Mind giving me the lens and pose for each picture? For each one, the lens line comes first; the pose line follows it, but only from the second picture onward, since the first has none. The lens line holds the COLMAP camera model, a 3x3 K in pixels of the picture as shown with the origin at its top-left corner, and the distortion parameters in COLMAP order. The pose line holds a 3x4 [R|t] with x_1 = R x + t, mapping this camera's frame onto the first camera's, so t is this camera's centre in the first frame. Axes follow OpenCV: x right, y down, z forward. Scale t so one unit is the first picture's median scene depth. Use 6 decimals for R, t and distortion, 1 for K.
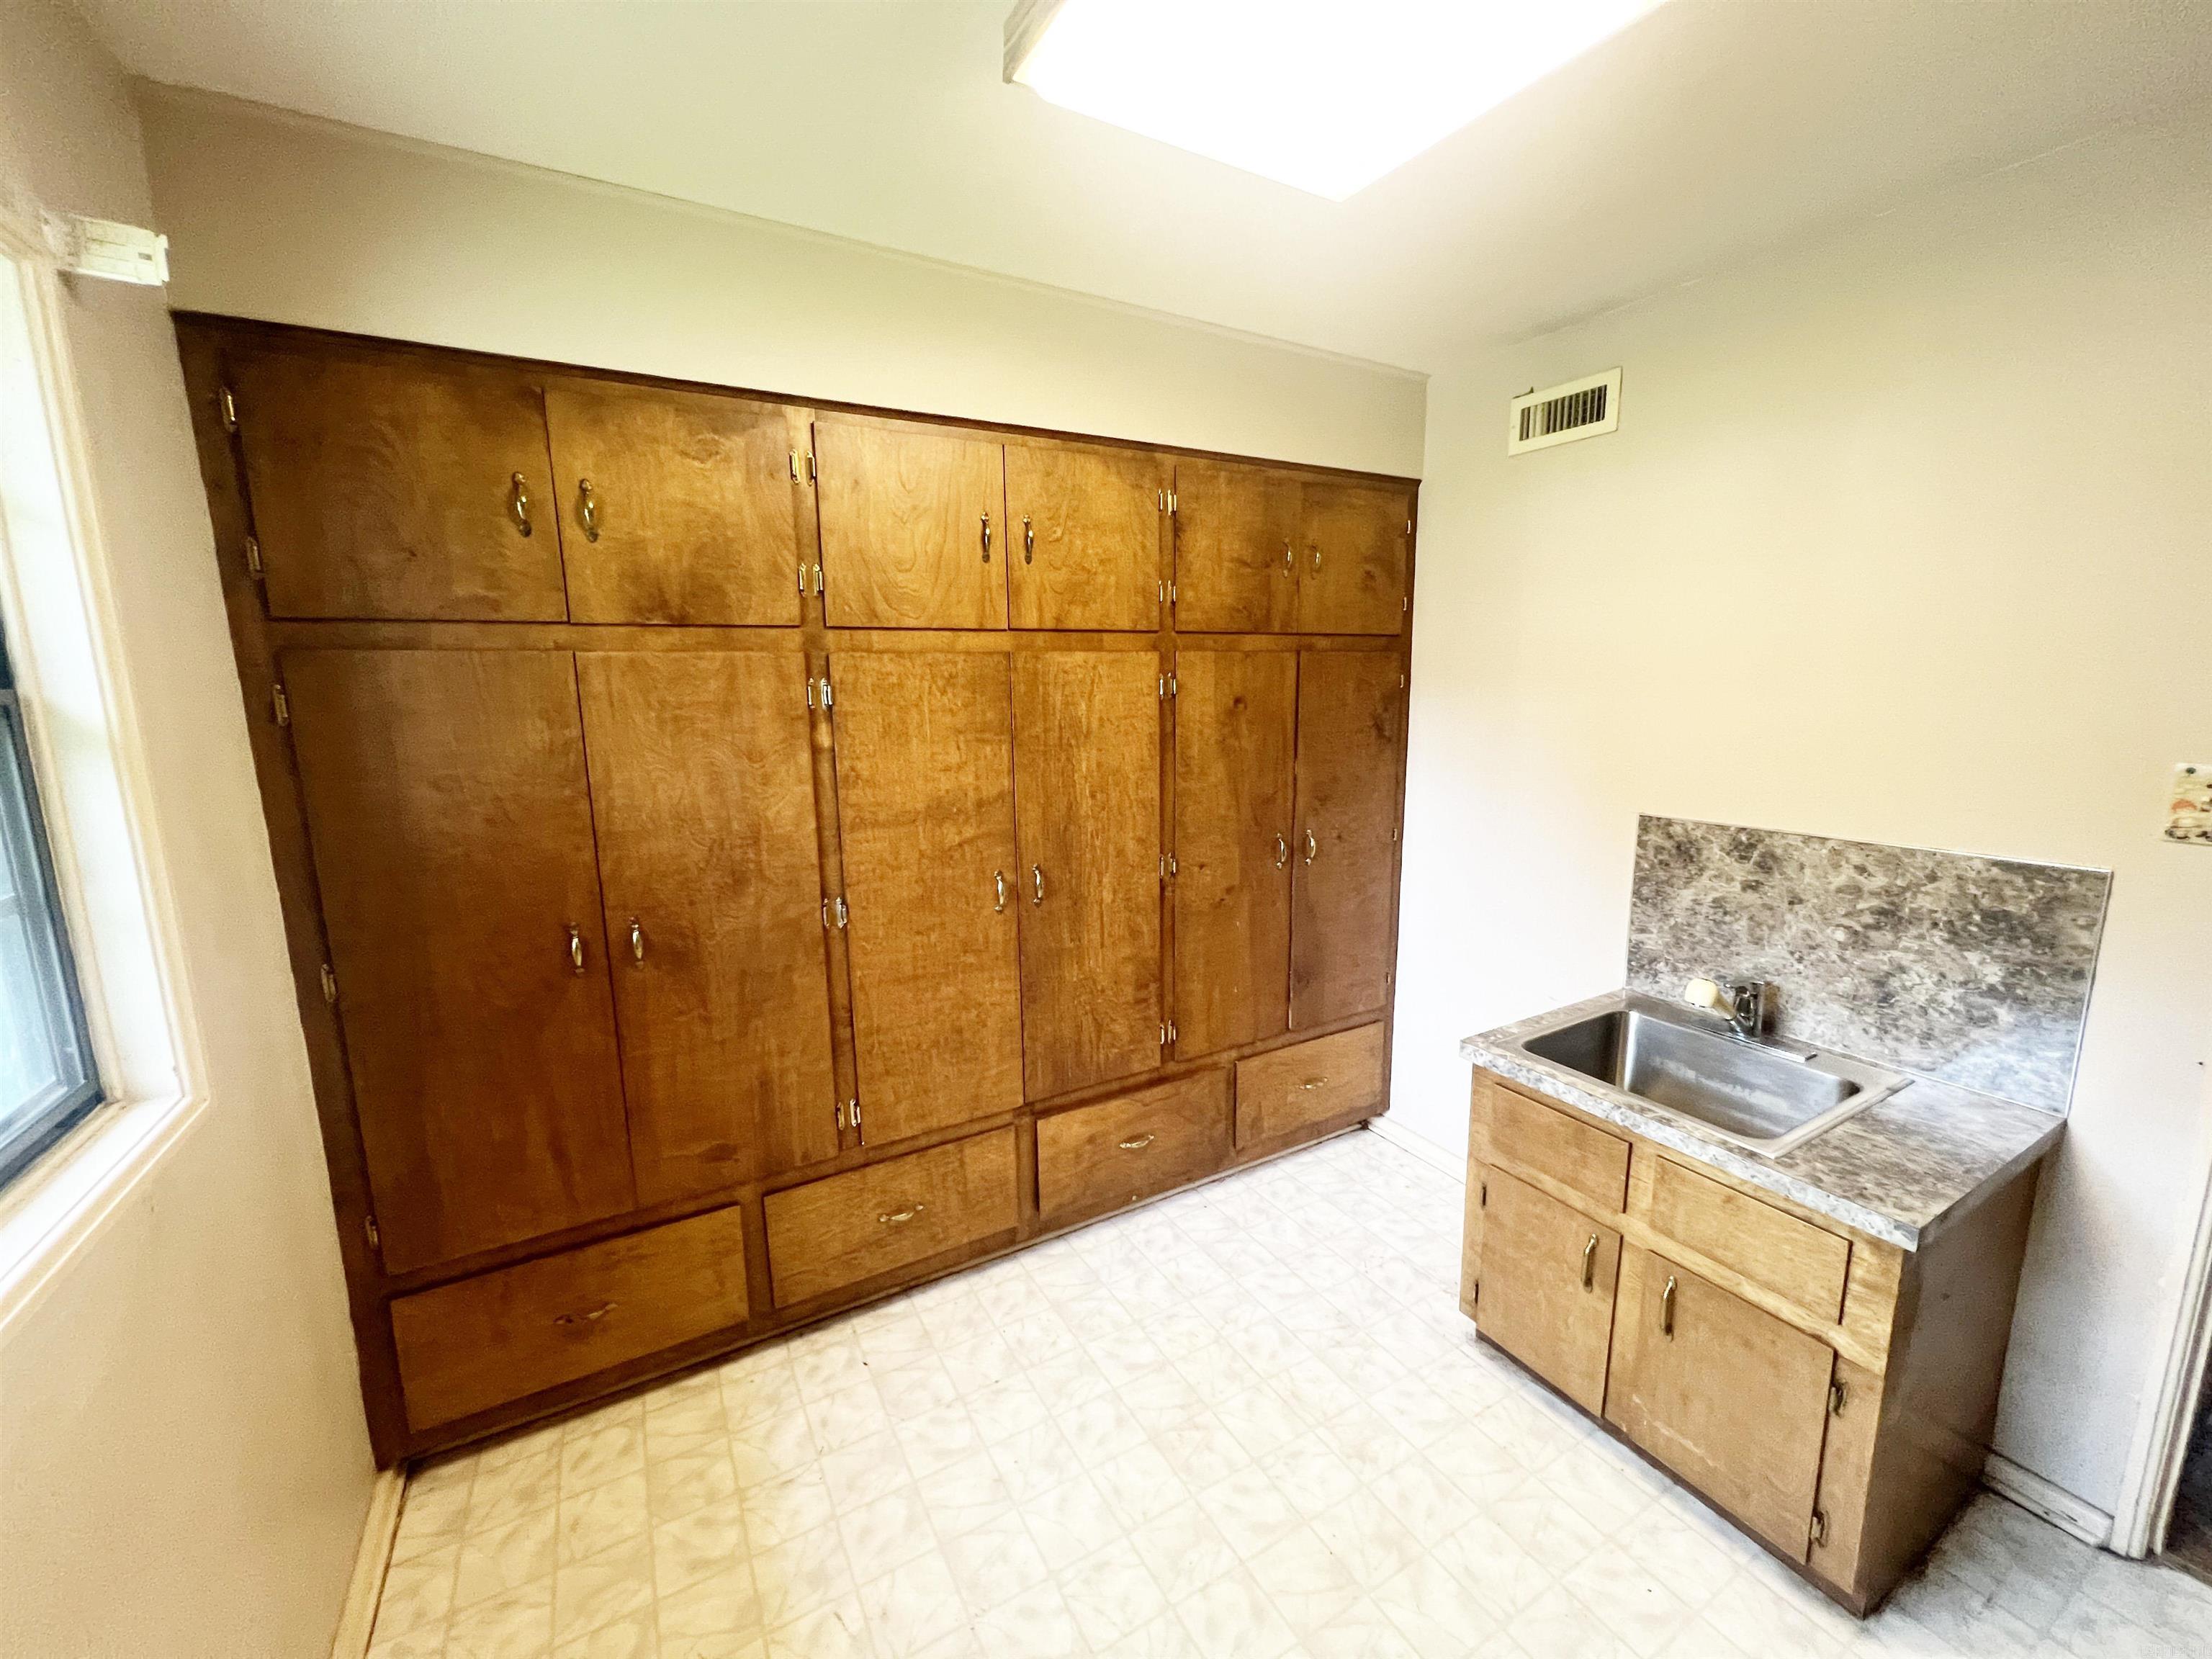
lens RADIAL K [[889.7, 0, 1110.1], [0, 889.7, 830.6], [0, 0, 1]] dist [-0.001903, 0.000557]
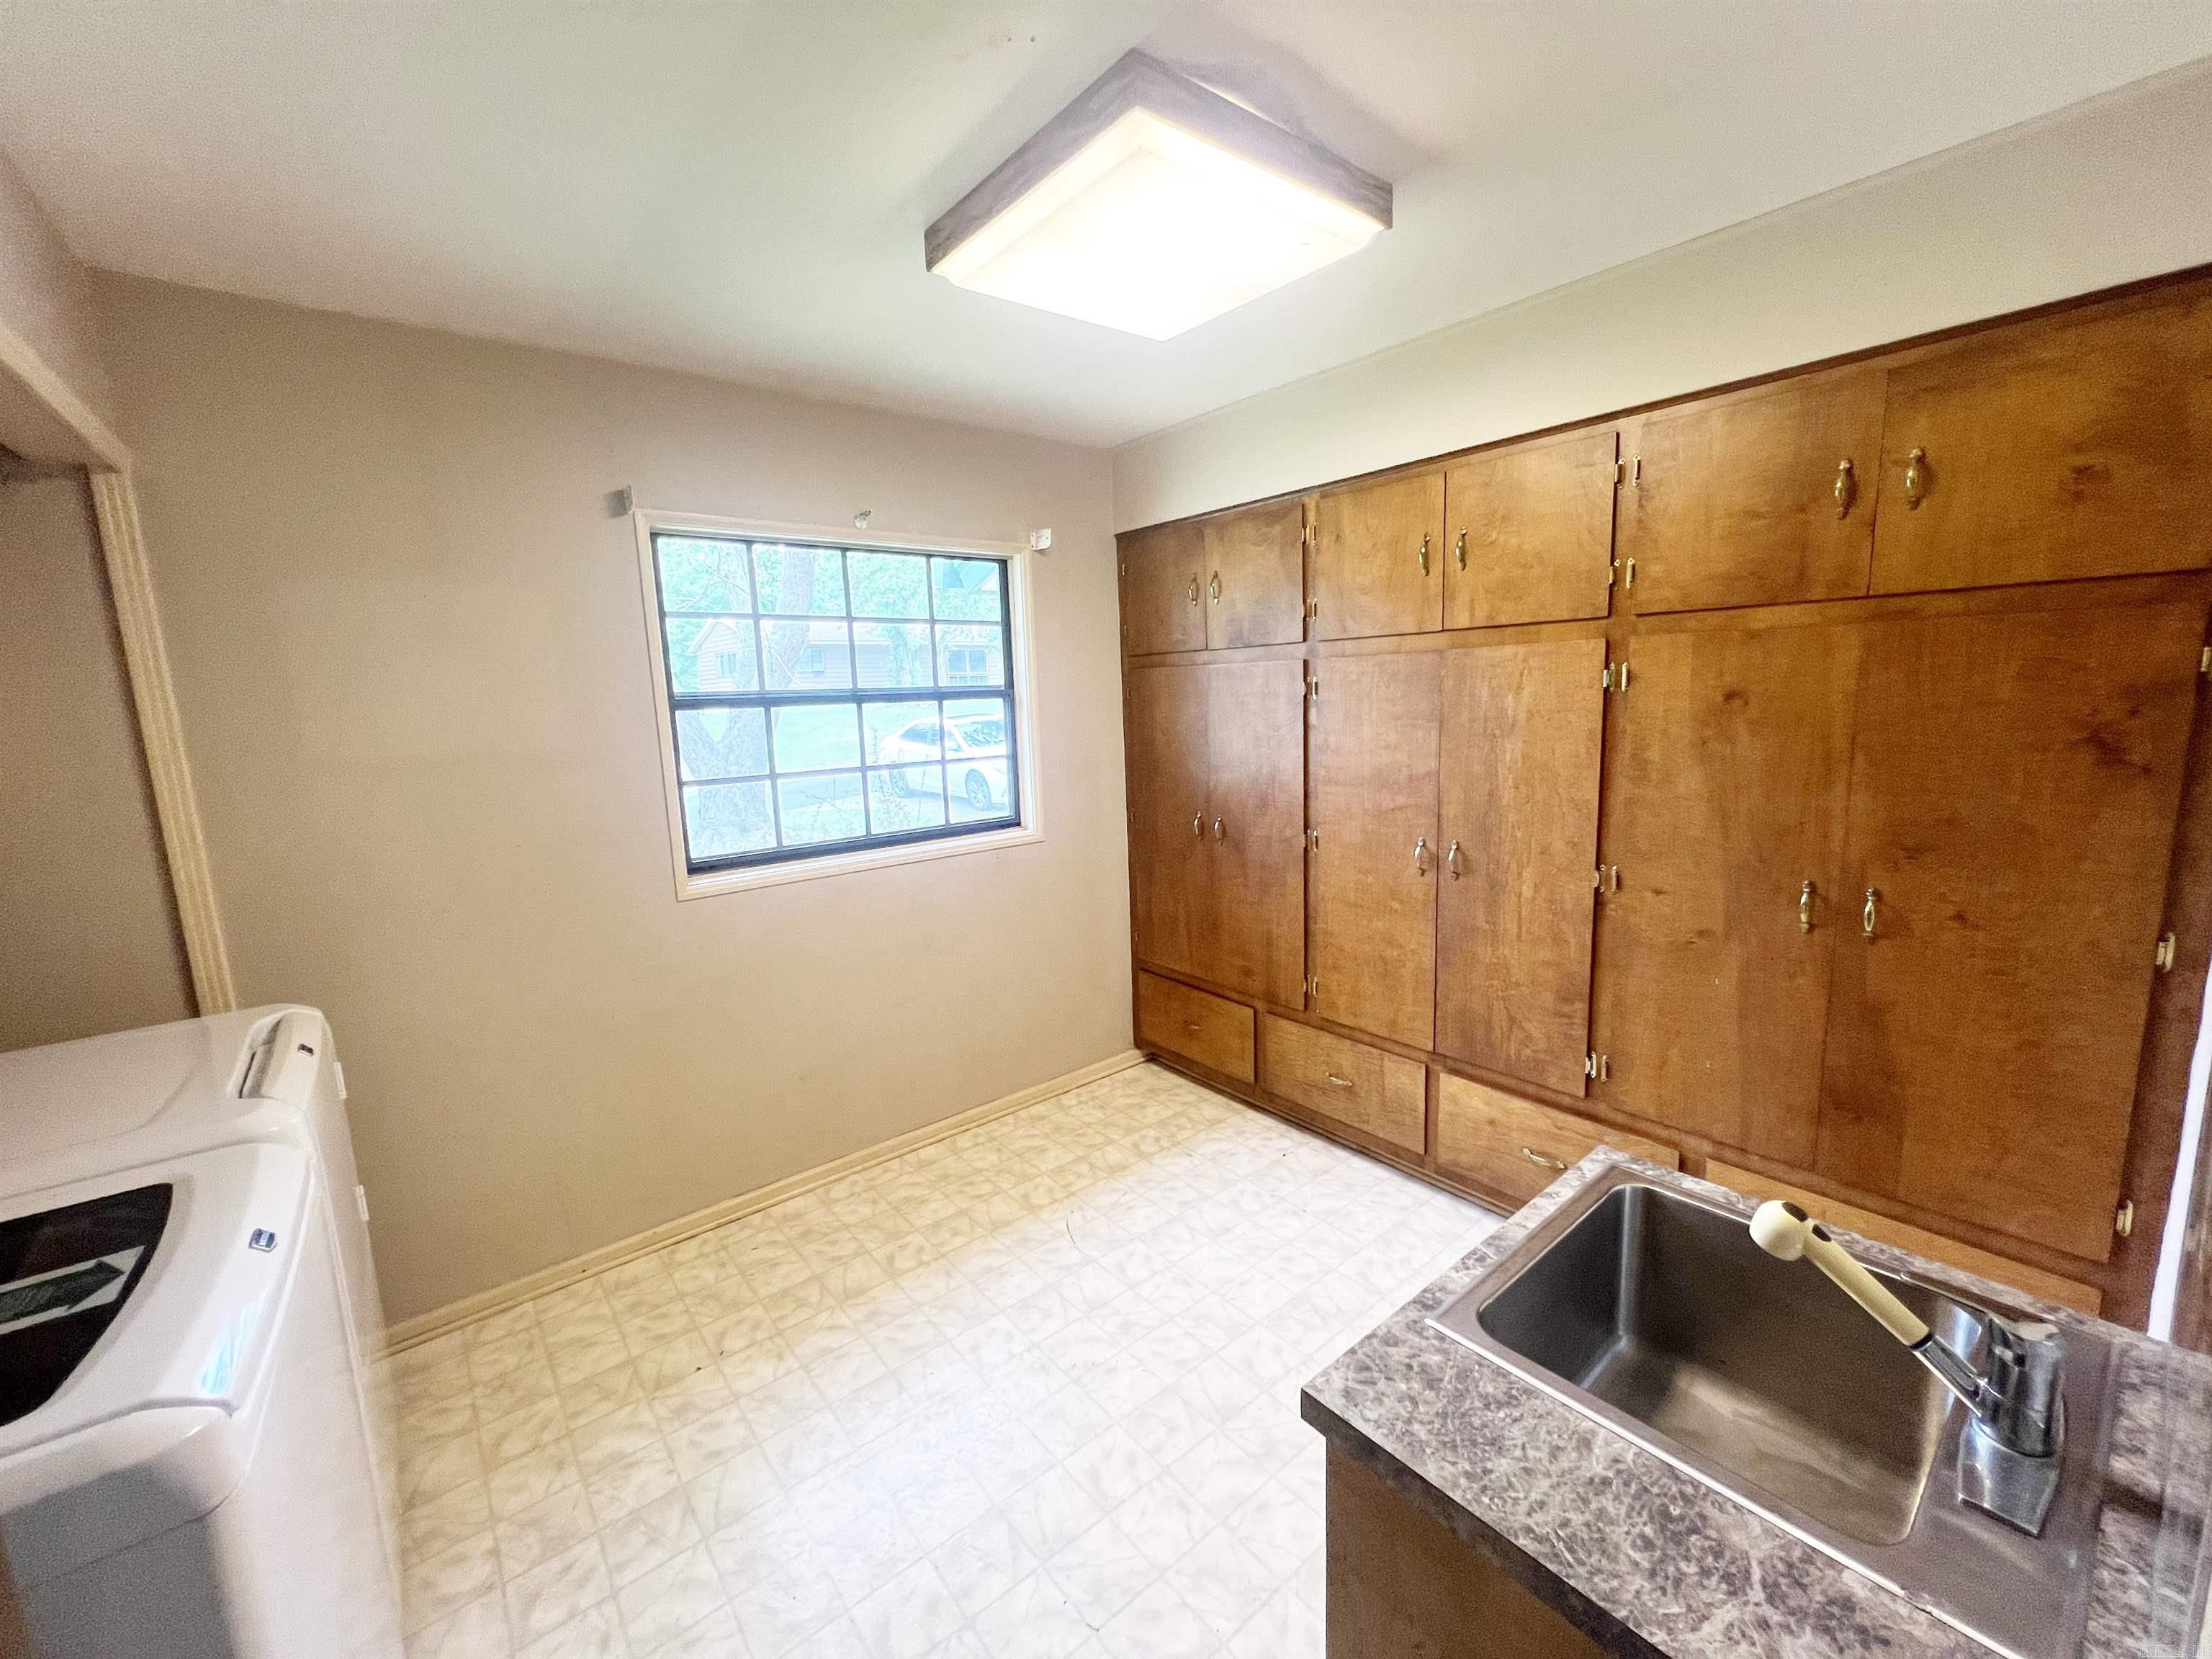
lens RADIAL K [[889.7, 0, 1103.6], [0, 889.7, 830.8], [0, 0, 1]] dist [-0.001903, 0.000557]
pose [[0.156928, 0.162219, -0.974196, 0.927439], [-0.135786, 0.980594, 0.141411, -0.071709], [0.978231, 0.110091, 0.175909, 0.377189]]
